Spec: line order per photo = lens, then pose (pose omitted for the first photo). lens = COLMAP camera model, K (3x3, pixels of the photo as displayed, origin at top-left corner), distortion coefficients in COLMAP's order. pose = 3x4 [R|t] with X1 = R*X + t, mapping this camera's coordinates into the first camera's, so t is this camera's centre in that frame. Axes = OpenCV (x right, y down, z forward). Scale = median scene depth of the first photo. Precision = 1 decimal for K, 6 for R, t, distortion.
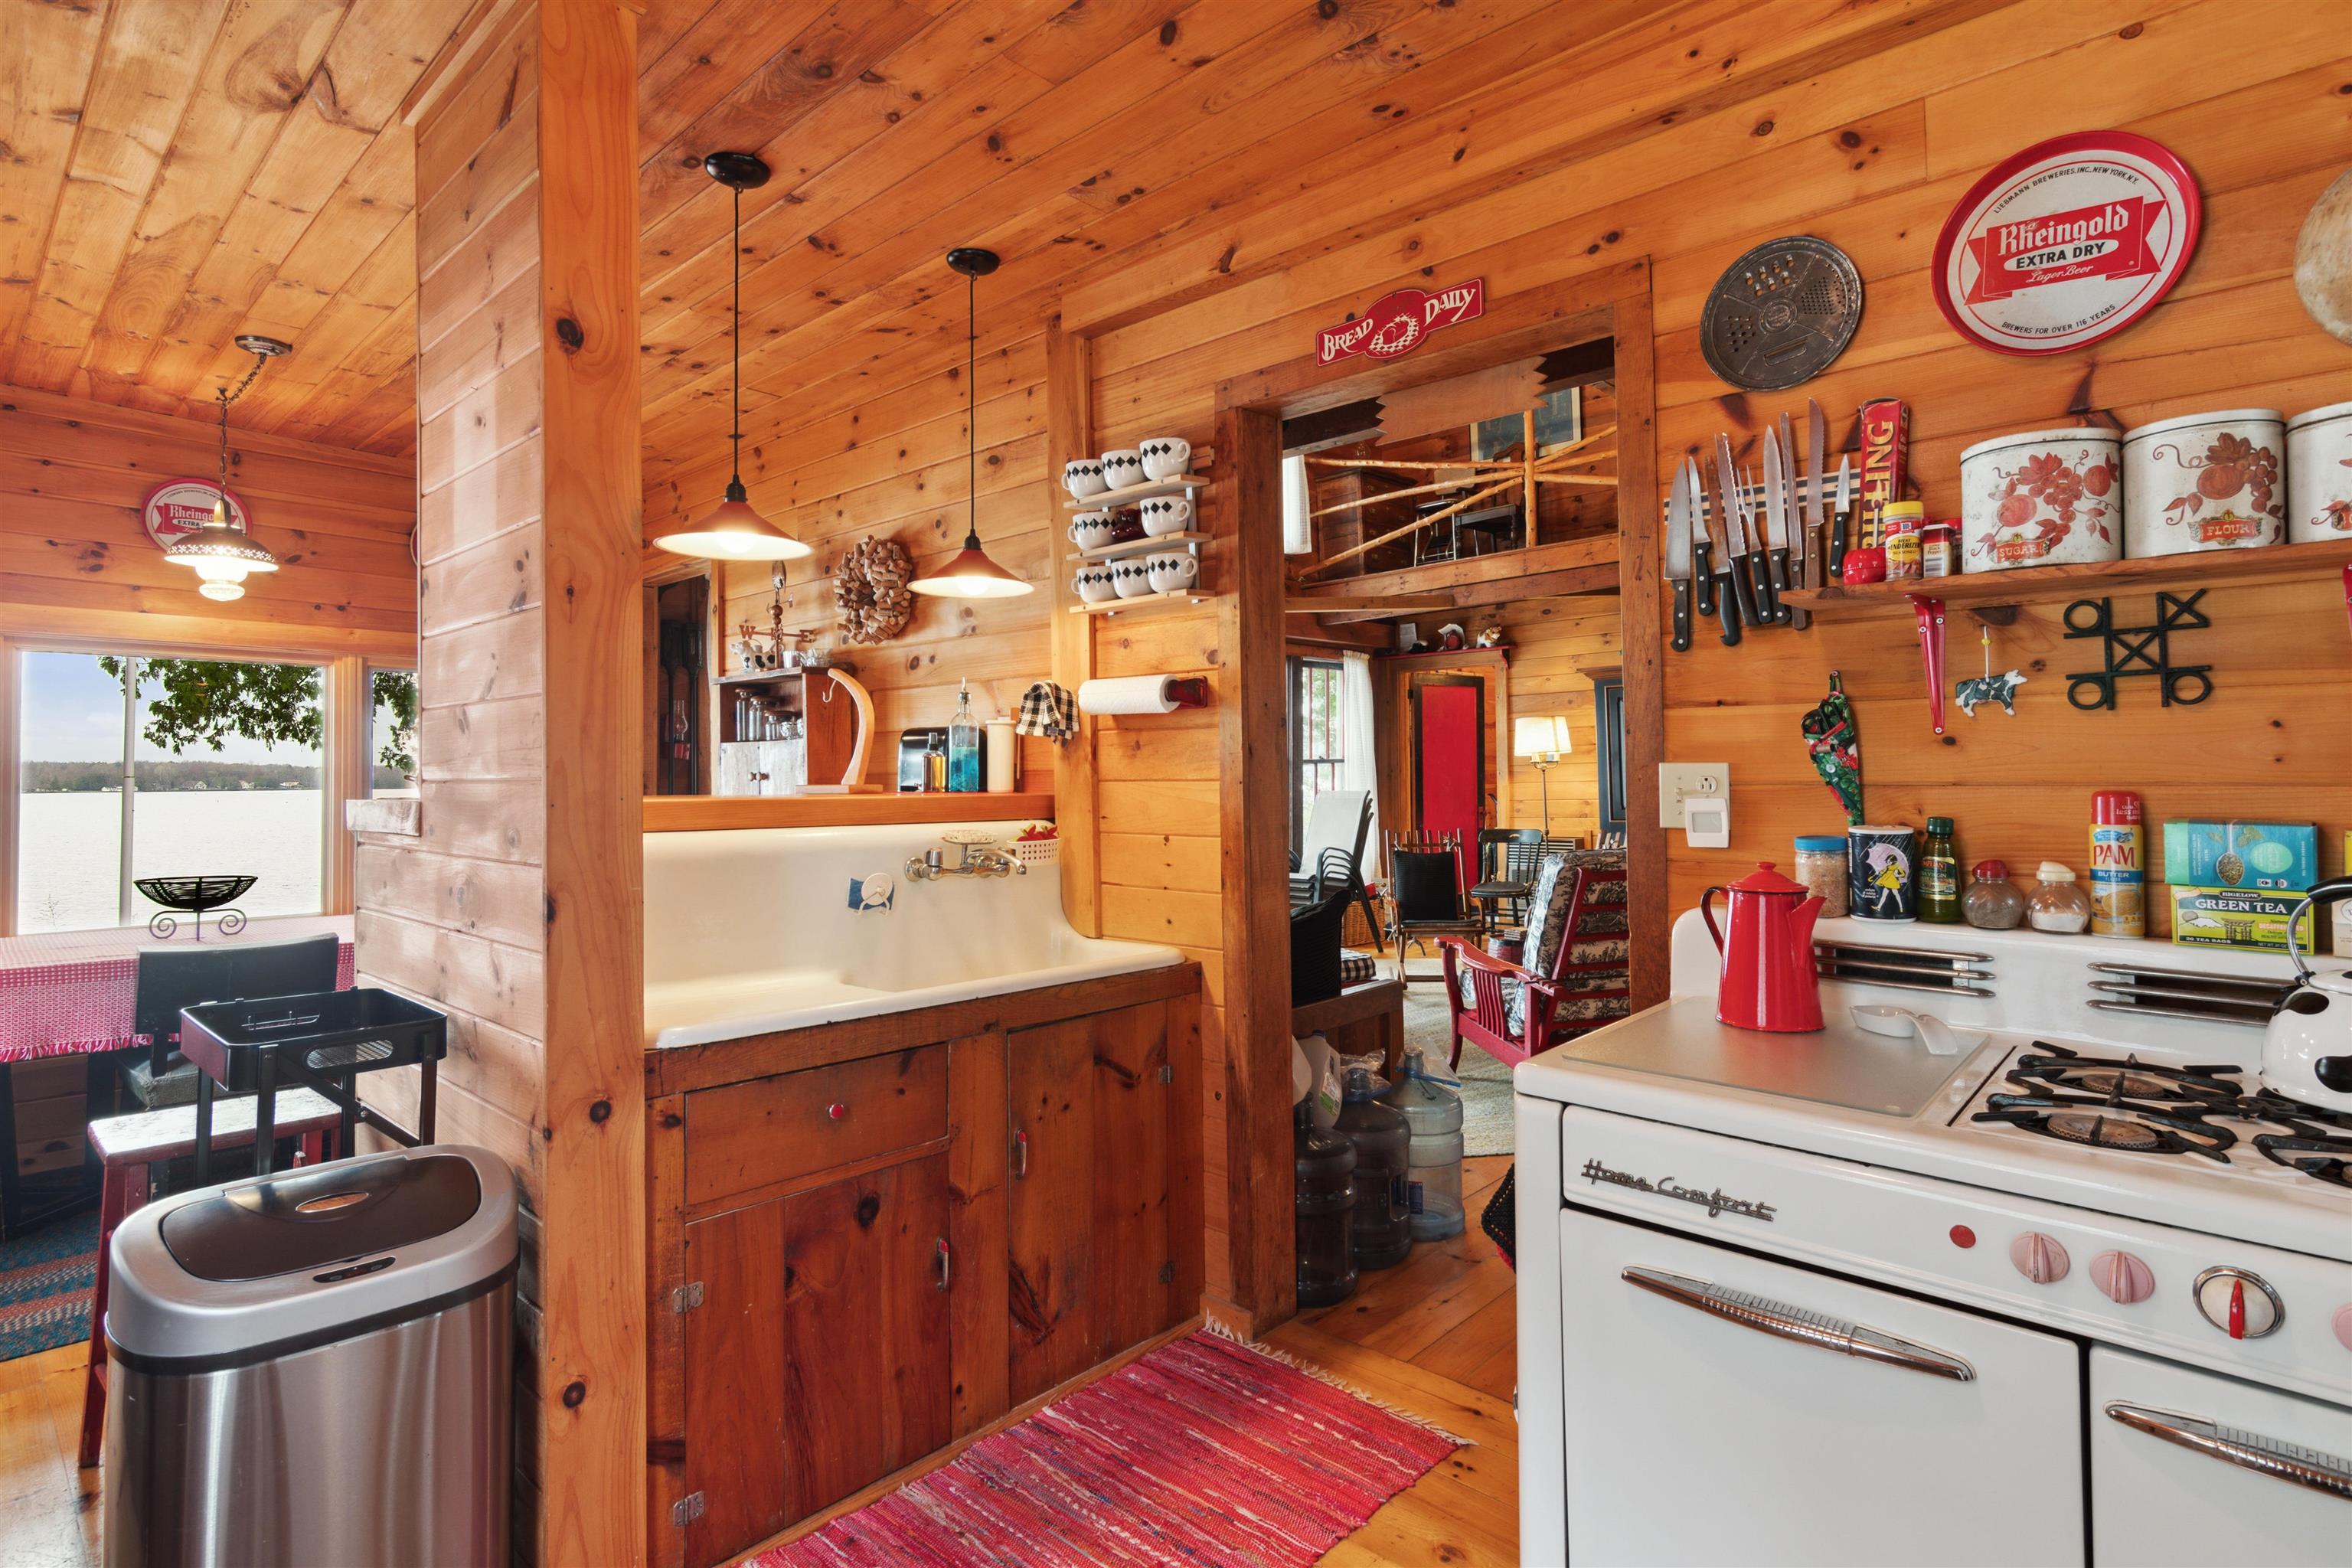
lens RADIAL K [[1165.8, 0, 1168.9], [0, 1165.8, 742.3], [0, 0, 1]] dist [-0.002543, 0.001469]
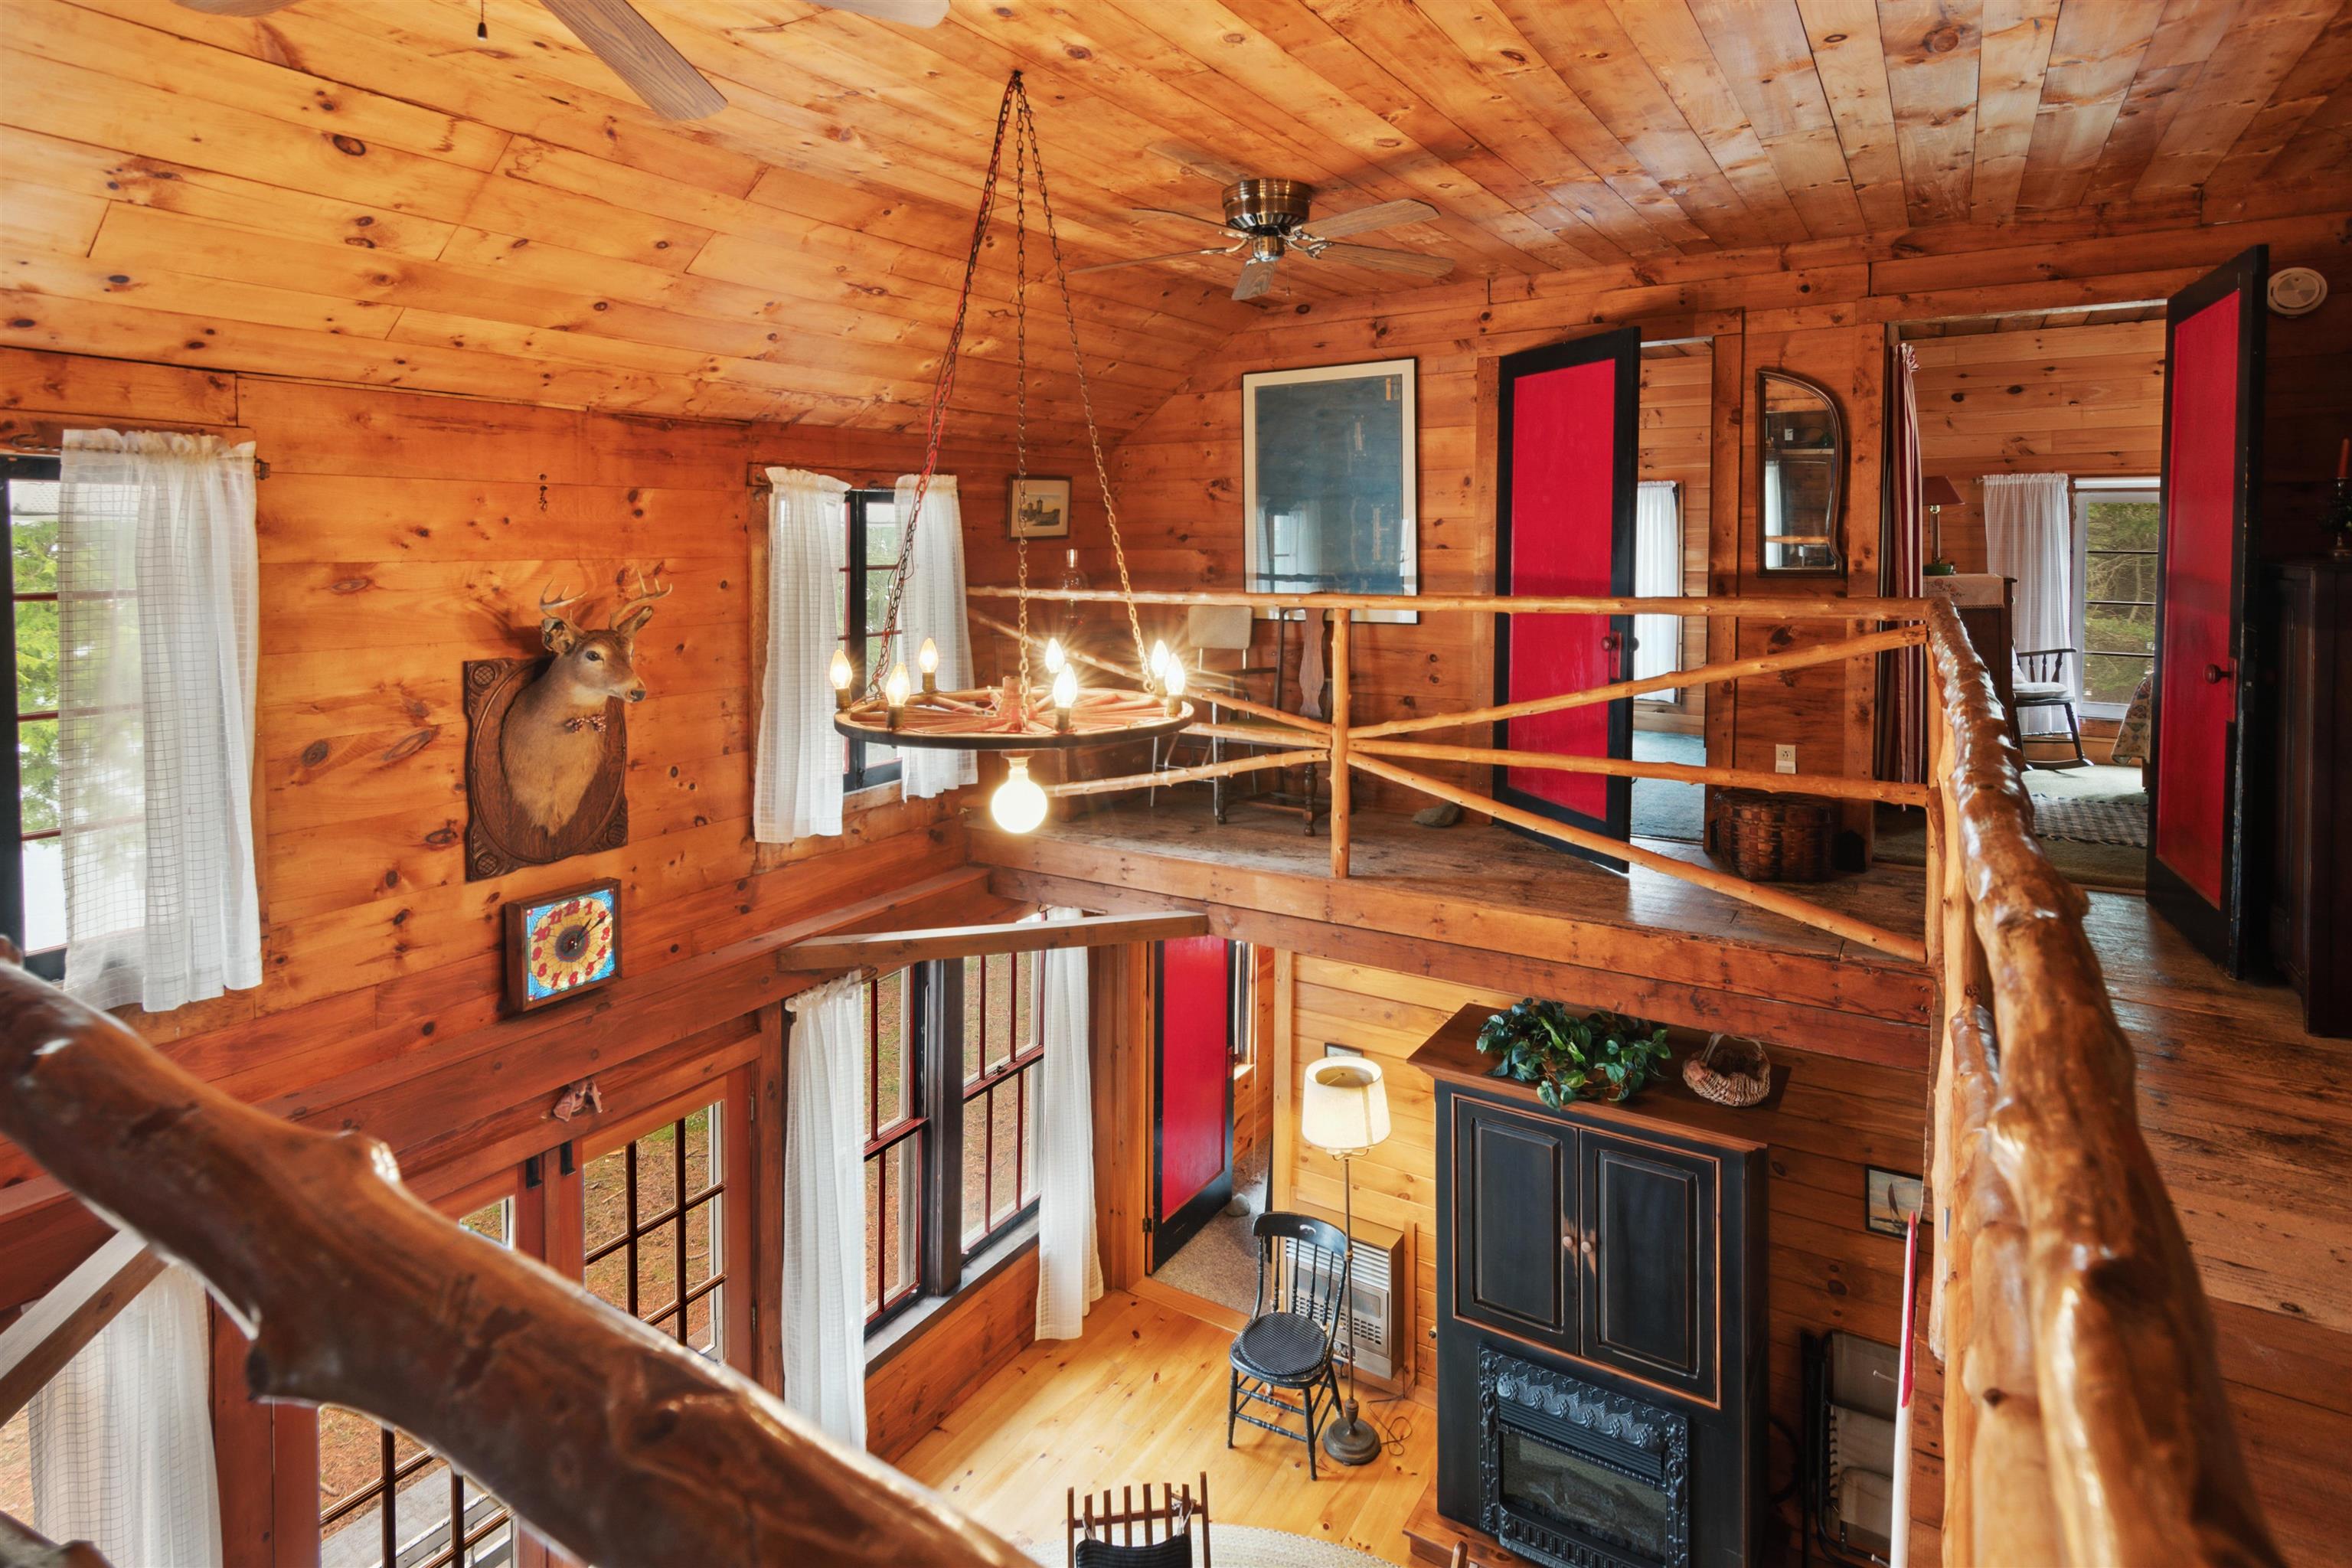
lens RADIAL K [[1216.5, 0, 1200.6], [0, 1216.5, 573.4], [0, 0, 1]] dist [-0.002483, 0.001466]
pose [[0.977849, 0.010023, 0.209069, 0.191108], [-0.019308, 0.998914, 0.042414, -0.549699], [-0.208417, -0.045511, 0.976981, 0.708438]]
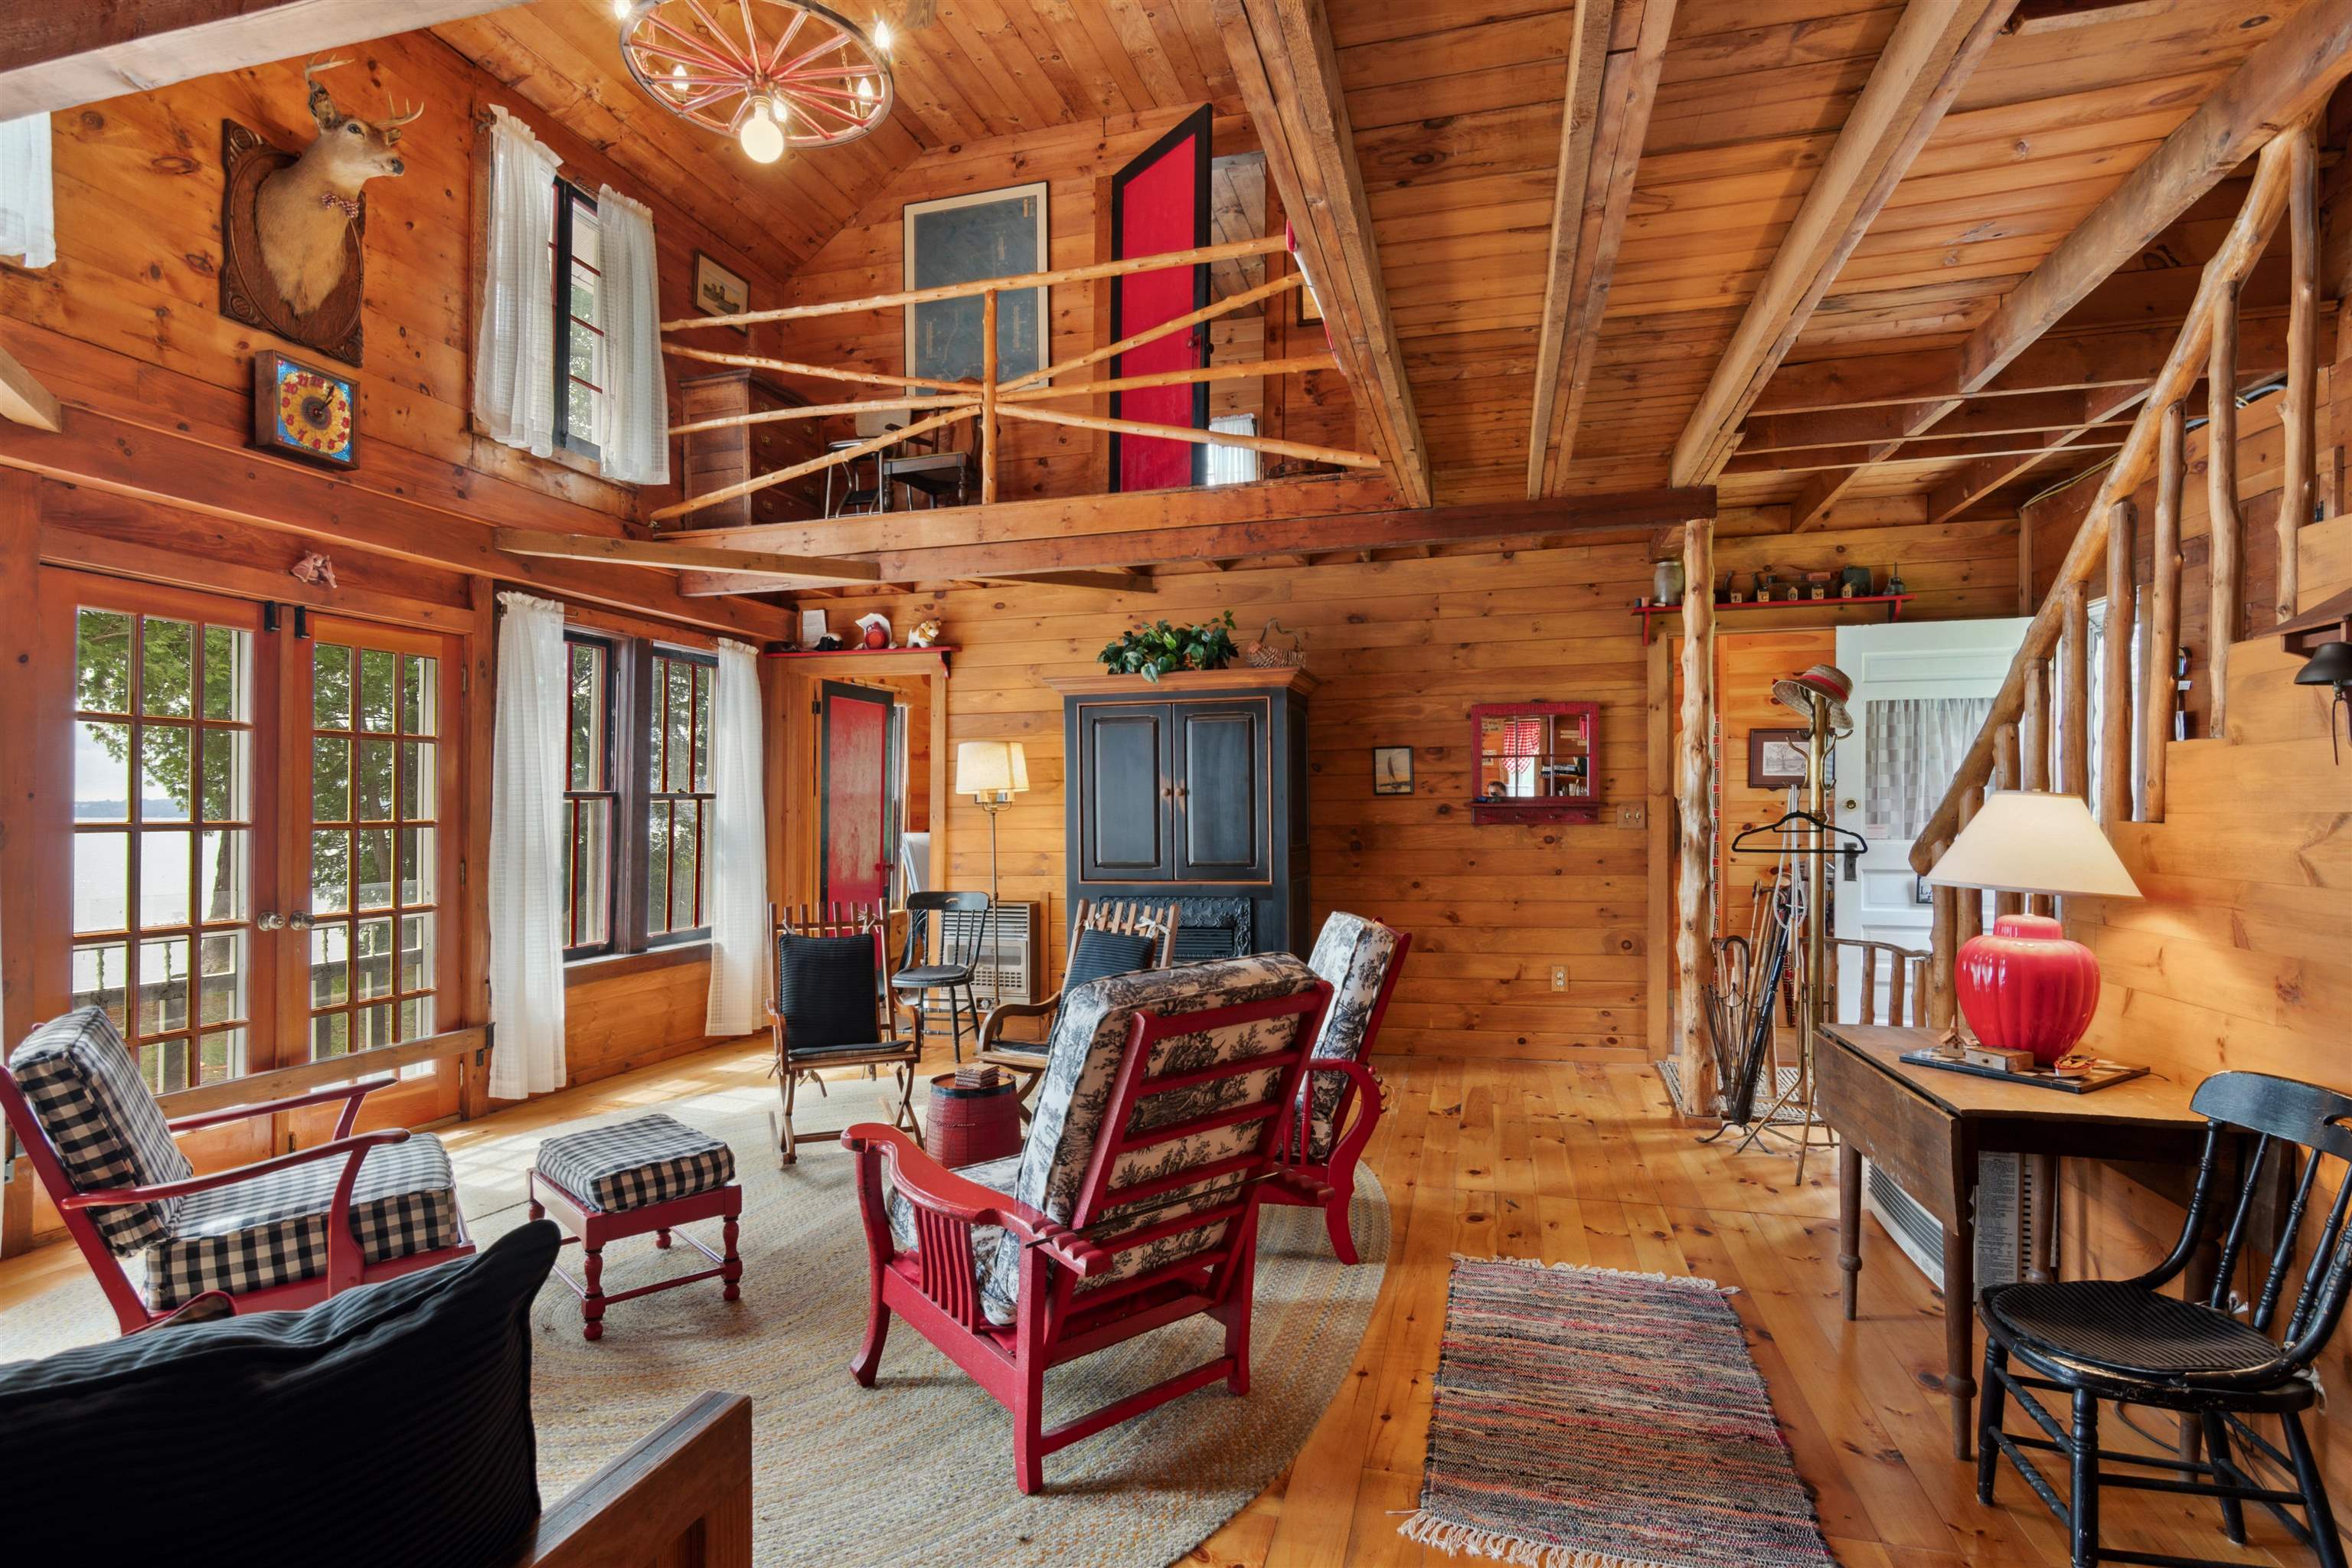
lens RADIAL K [[1200.6, 0, 1173.9], [0, 1200.6, 800.6], [0, 0, 1]] dist [-0.005082, 0.000204]
pose [[0.881335, 0.017460, 0.472169, 0.103209], [-0.024897, 0.999645, 0.009506, 0.009576], [-0.471835, -0.020133, 0.881457, 0.462730]]
